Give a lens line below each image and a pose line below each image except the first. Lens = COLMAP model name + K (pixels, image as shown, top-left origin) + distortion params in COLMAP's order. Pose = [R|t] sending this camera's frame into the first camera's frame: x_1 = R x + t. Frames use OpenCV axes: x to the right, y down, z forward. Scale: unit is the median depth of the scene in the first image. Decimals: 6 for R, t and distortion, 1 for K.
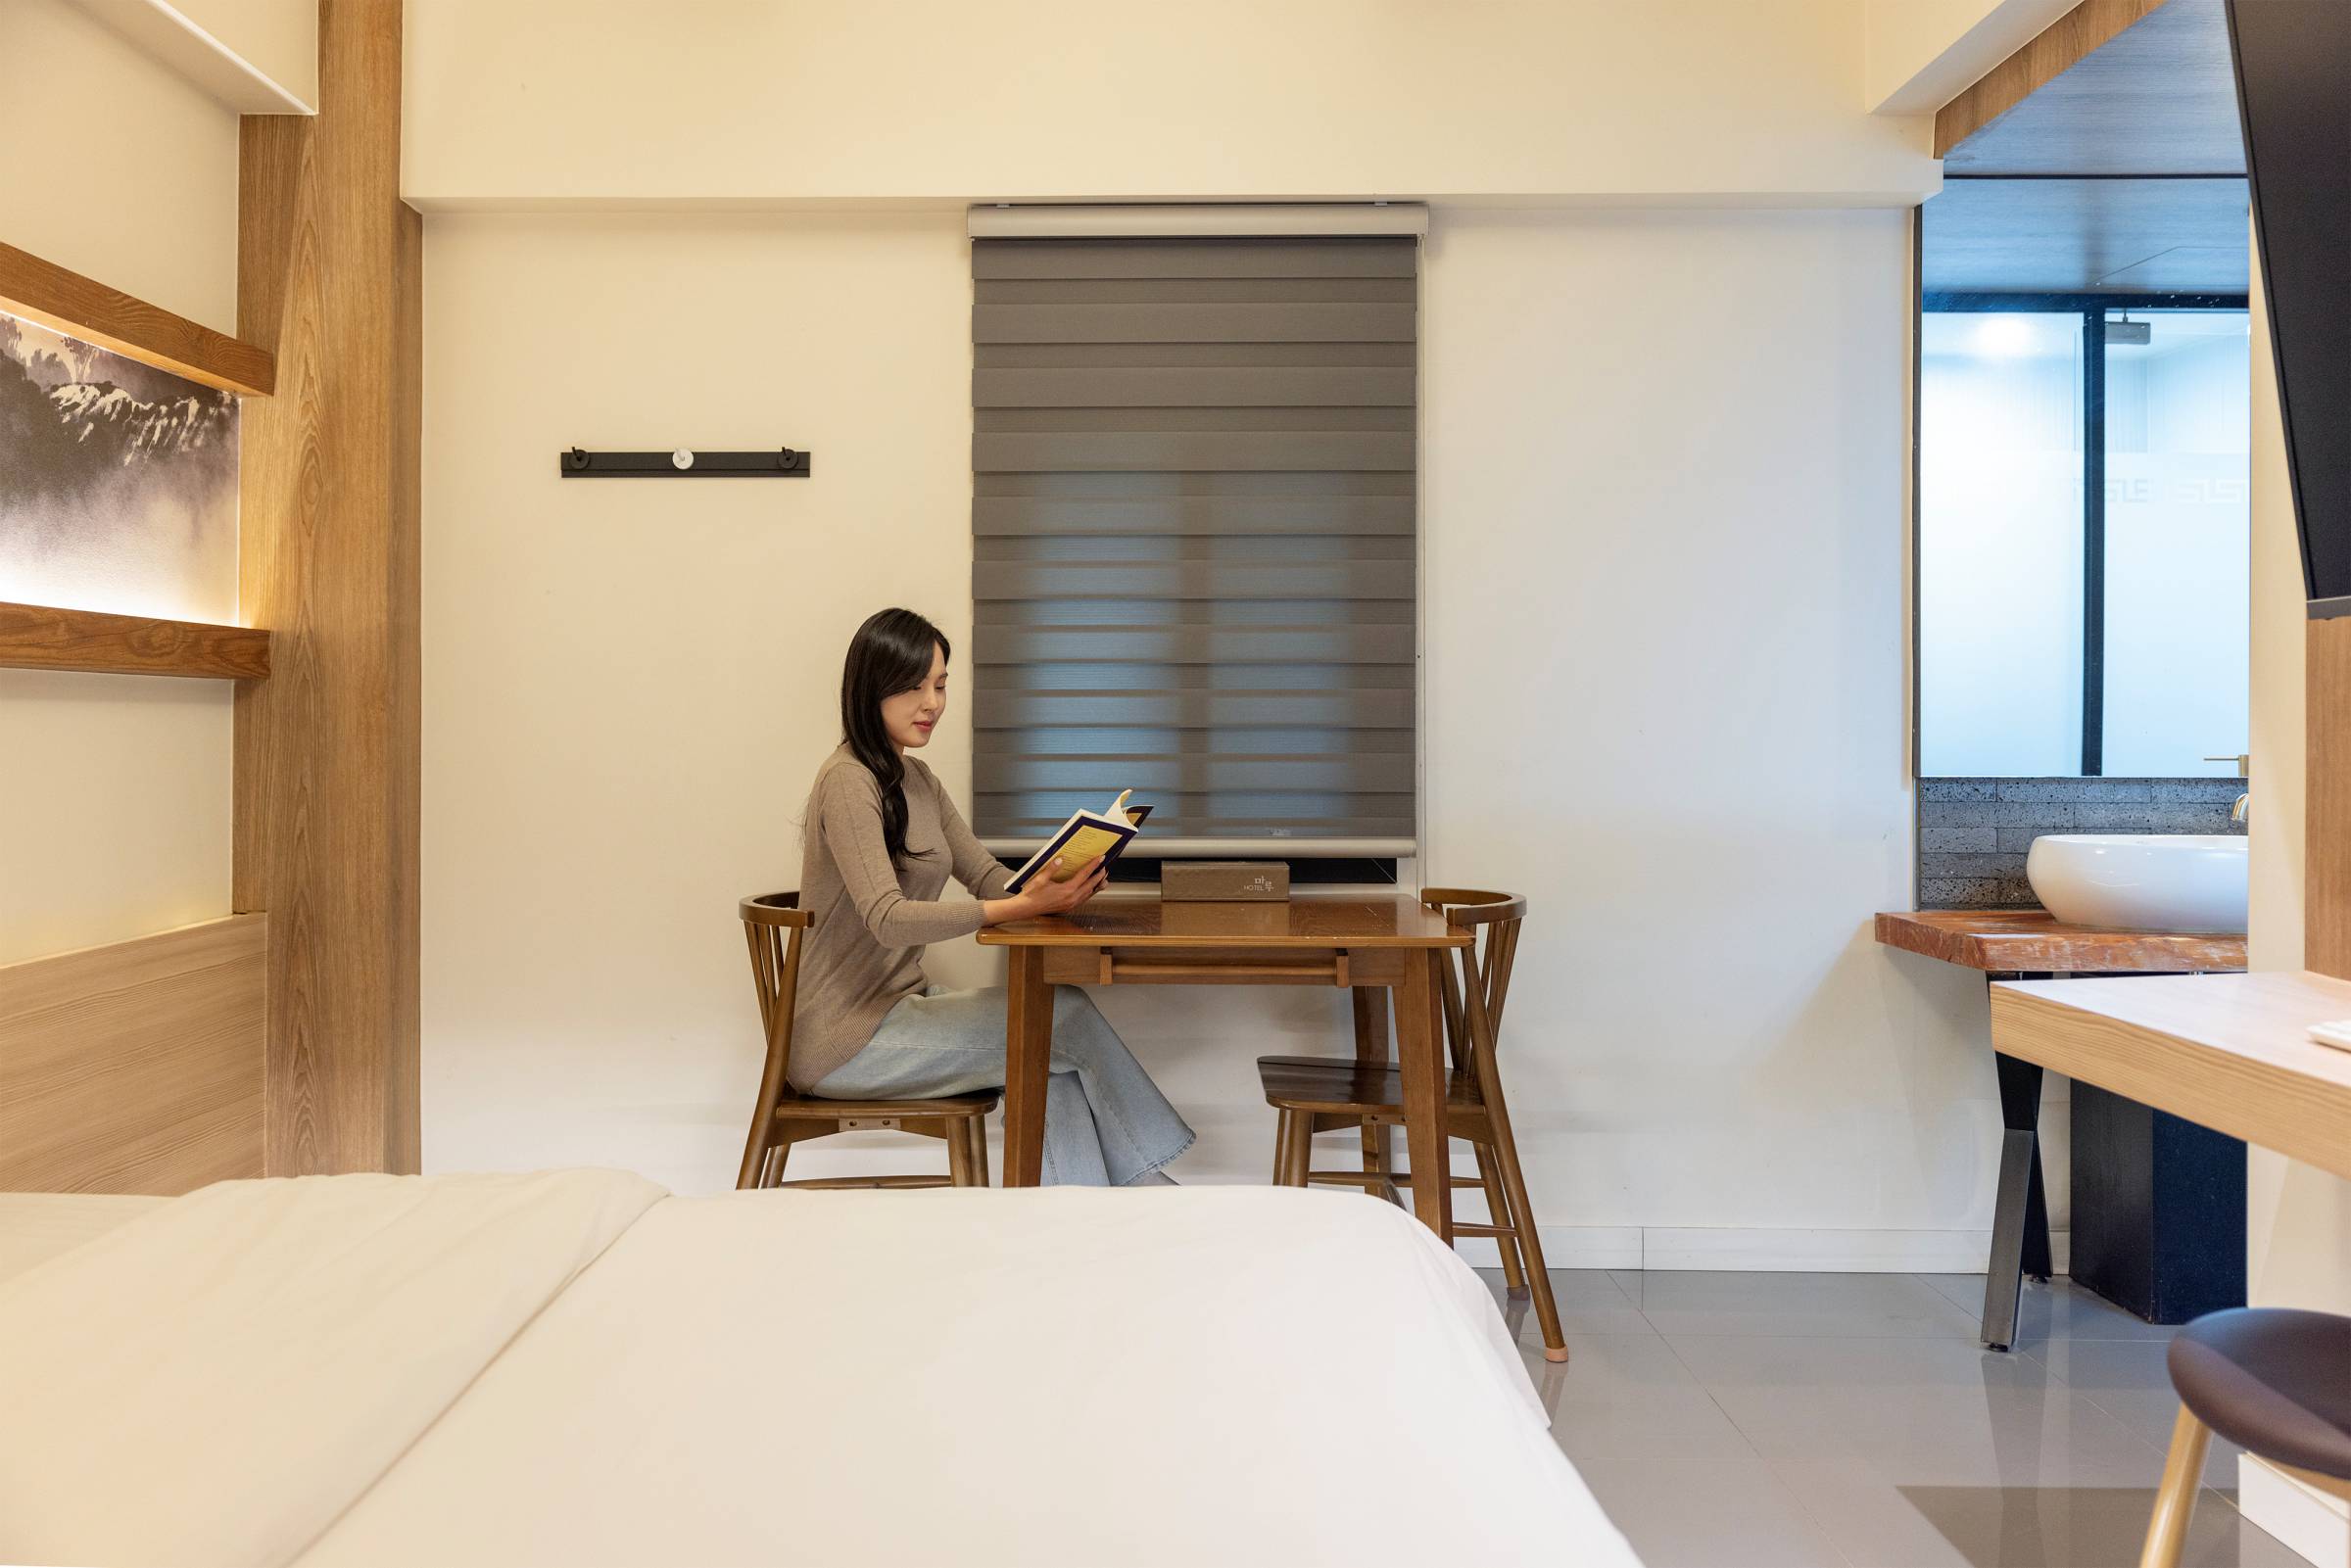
lens RADIAL K [[1978.8, 0, 1175.5], [0, 1978.8, 784.0], [0, 0, 1]] dist [0.003090, 0.000316]
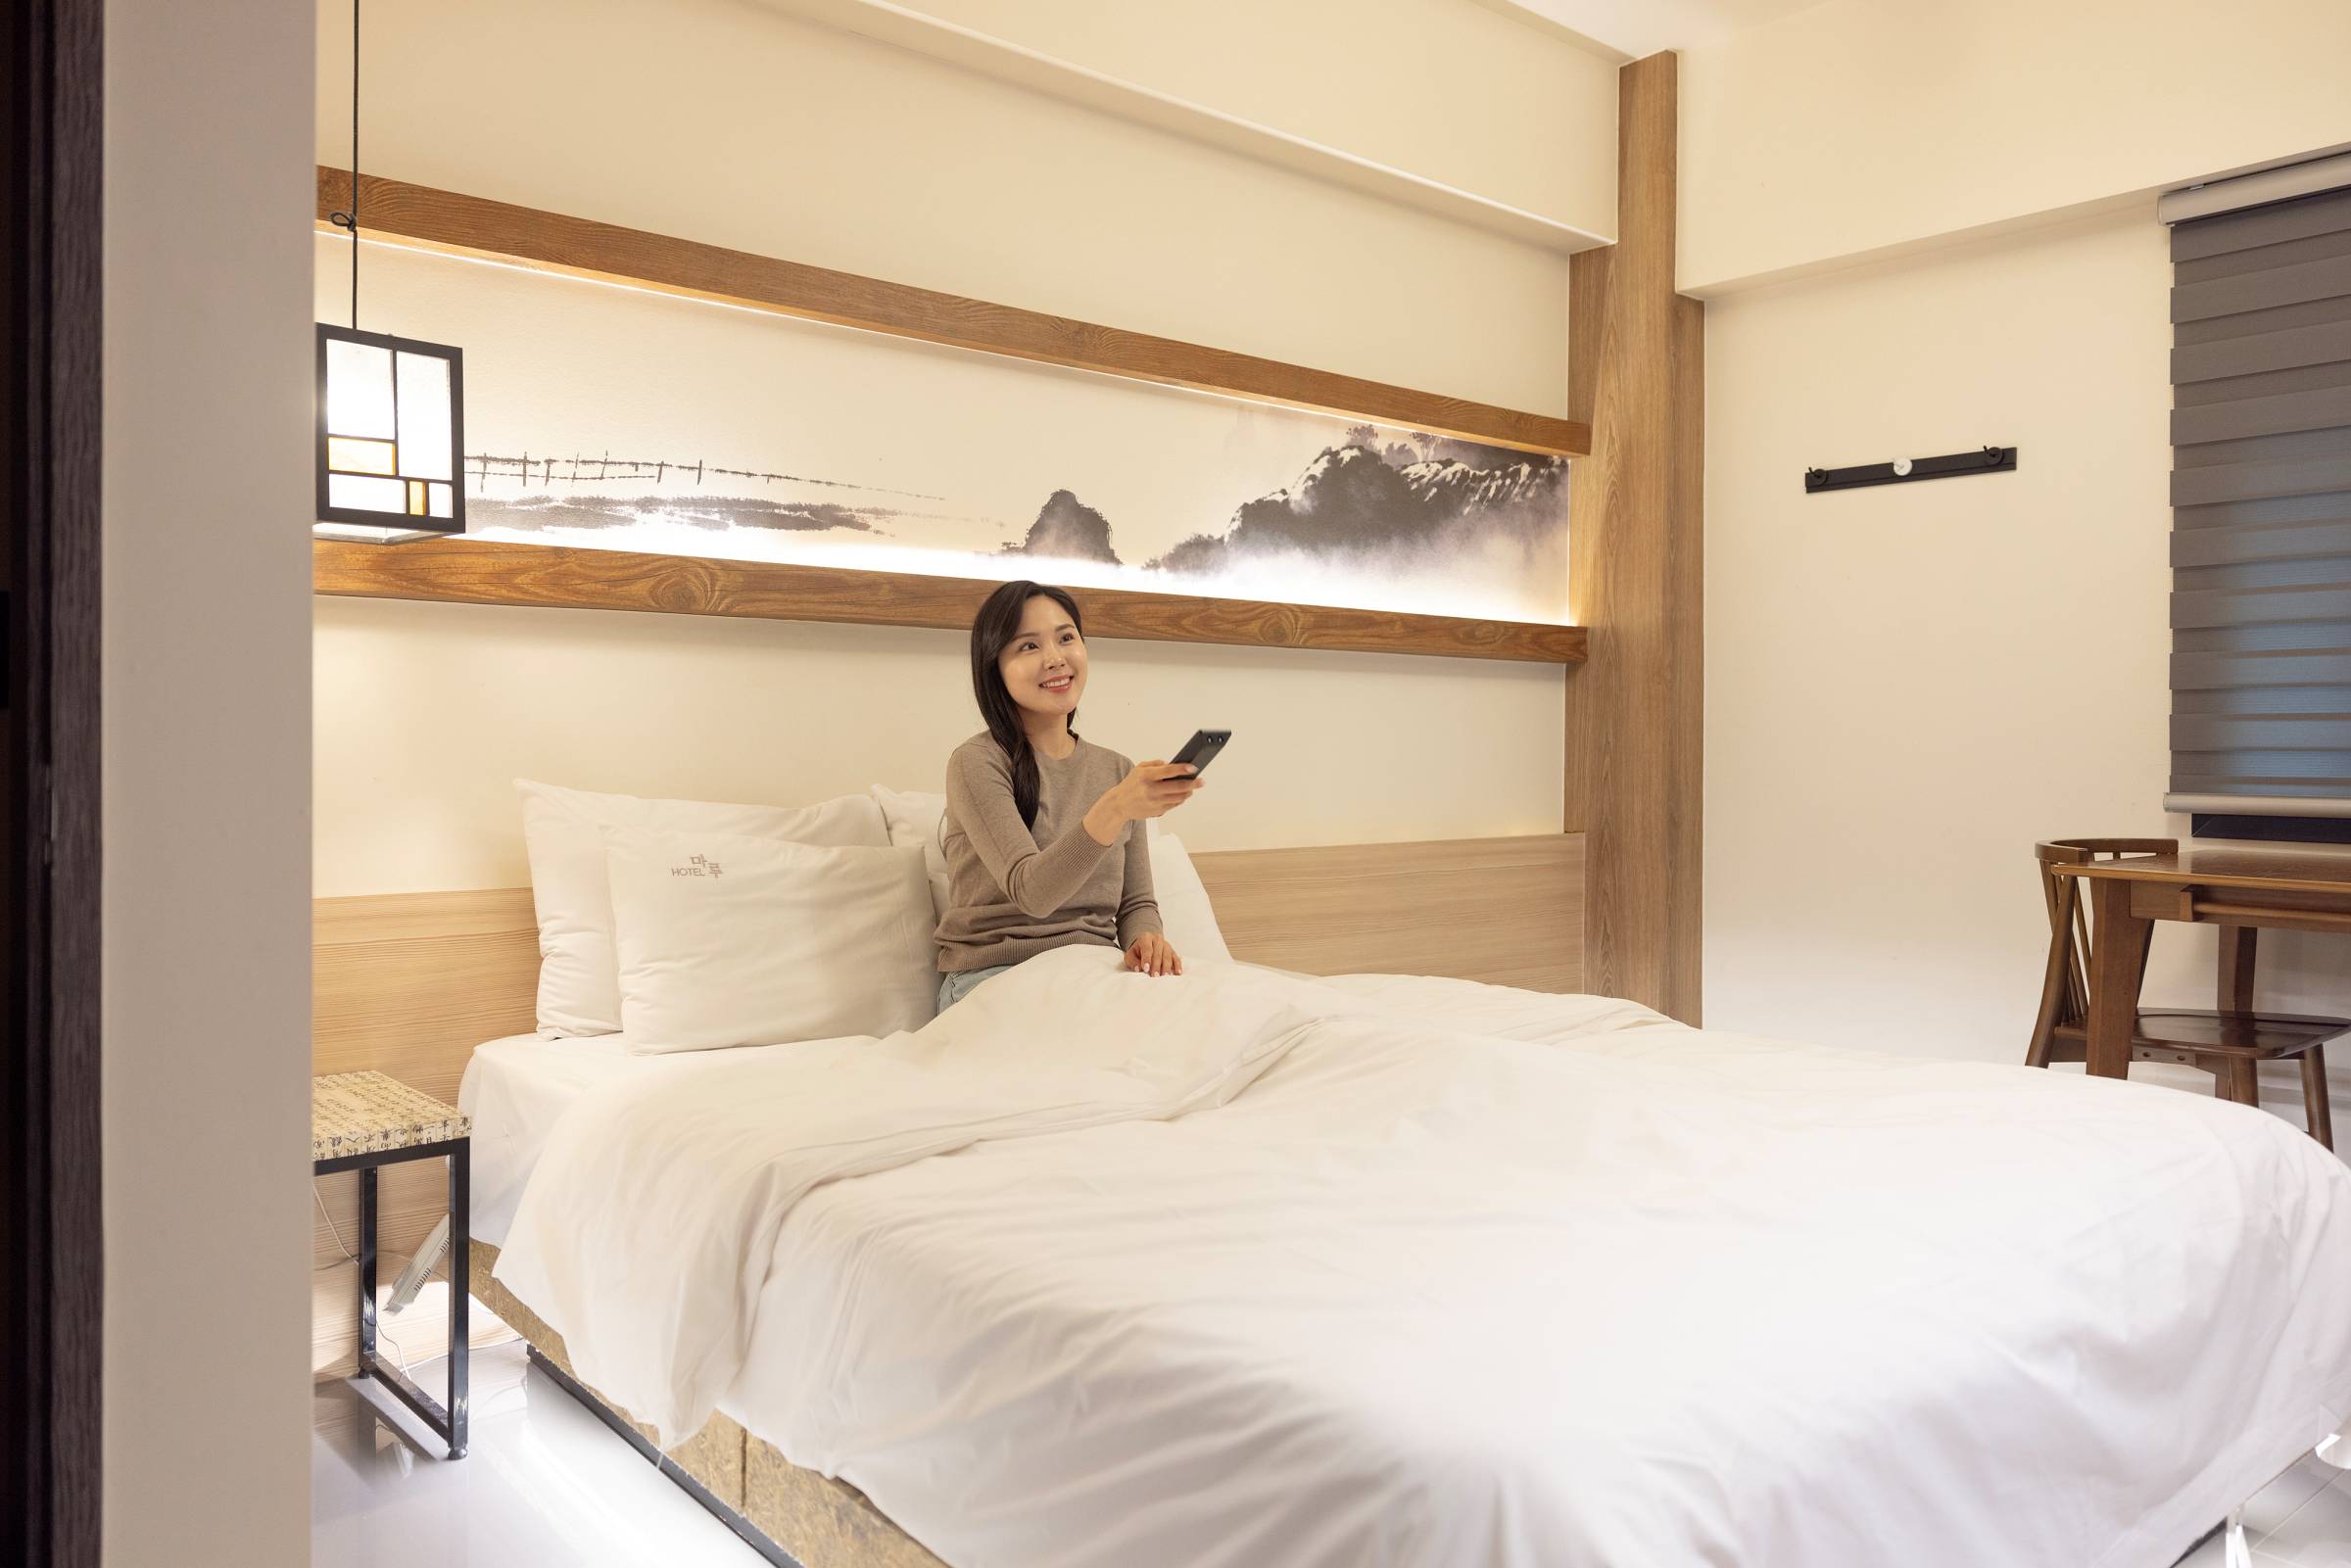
lens RADIAL K [[1648.7, 0, 1175.5], [0, 1648.7, 784.0], [0, 0, 1]] dist [0.003823, 0.034973]
pose [[0.690076, 0.024839, -0.723311, 0.183093], [-0.021458, 0.999674, 0.013857, 0.022604], [0.723419, 0.005958, 0.690383, 0.003892]]
